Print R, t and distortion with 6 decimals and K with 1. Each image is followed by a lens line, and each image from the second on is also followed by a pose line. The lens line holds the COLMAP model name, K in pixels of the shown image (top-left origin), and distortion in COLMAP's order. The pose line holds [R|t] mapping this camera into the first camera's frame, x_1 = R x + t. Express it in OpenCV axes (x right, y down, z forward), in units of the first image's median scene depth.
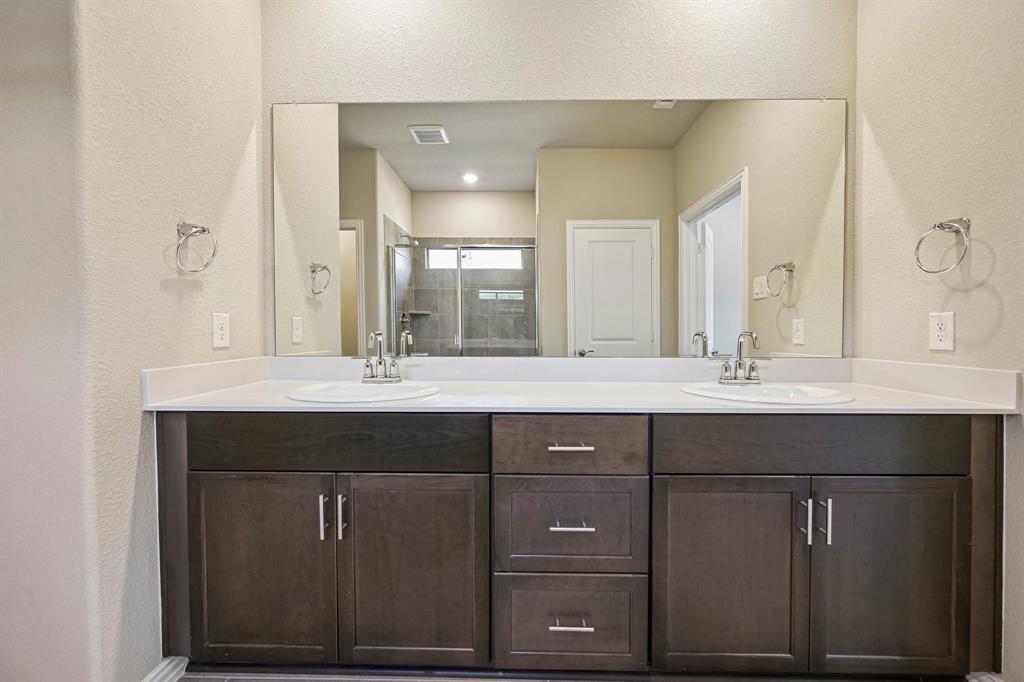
lens RADIAL K [[404.2, 0, 515.9], [0, 404.2, 334.6], [0, 0, 1]] dist [-0.004119, 0.000203]
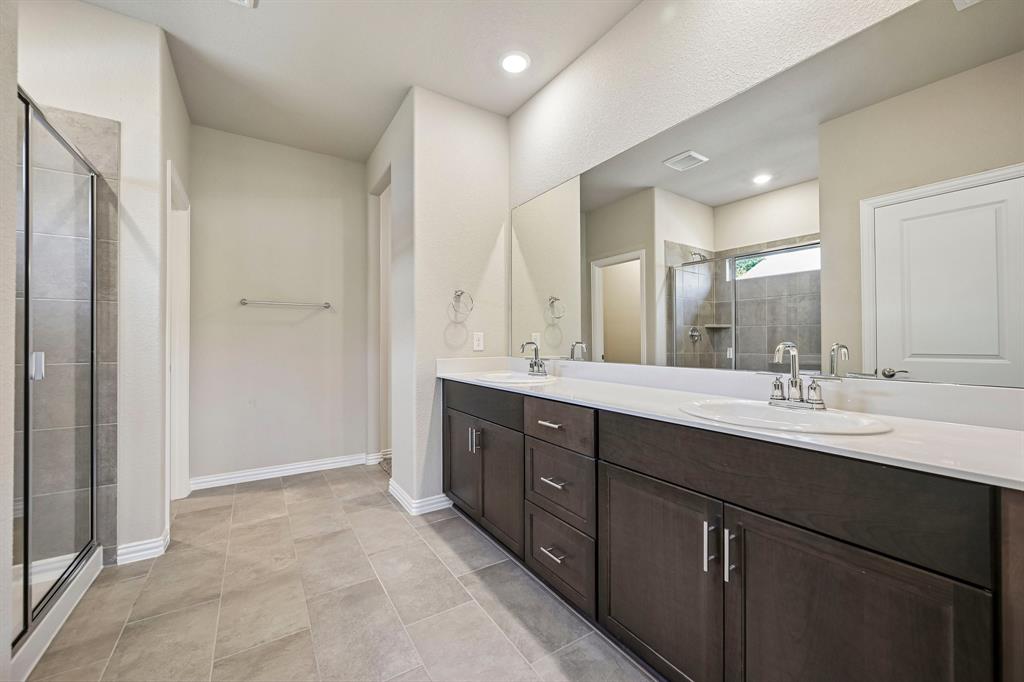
lens RADIAL K [[404.2, 0, 519.7], [0, 404.2, 340.0], [0, 0, 1]] dist [-0.004119, 0.000203]
pose [[0.564093, -0.004169, -0.825701, 0.407199], [-0.014400, 0.999786, -0.014885, 0.003129], [0.825586, 0.020286, 0.563912, 0.037489]]
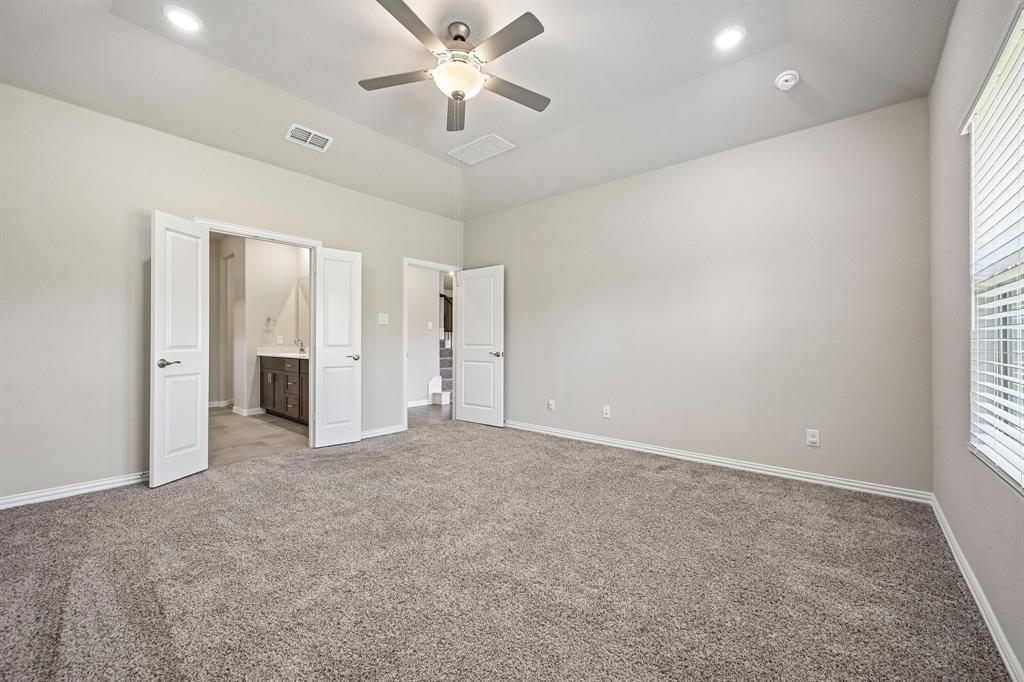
lens RADIAL K [[404.2, 0, 515.7], [0, 404.2, 342.0], [0, 0, 1]] dist [-0.004119, 0.000203]
pose [[0.779207, 0.003877, -0.626754, 1.617002], [-0.015955, 0.999780, -0.013652, 0.012958], [0.626563, 0.020637, 0.779097, -0.308133]]
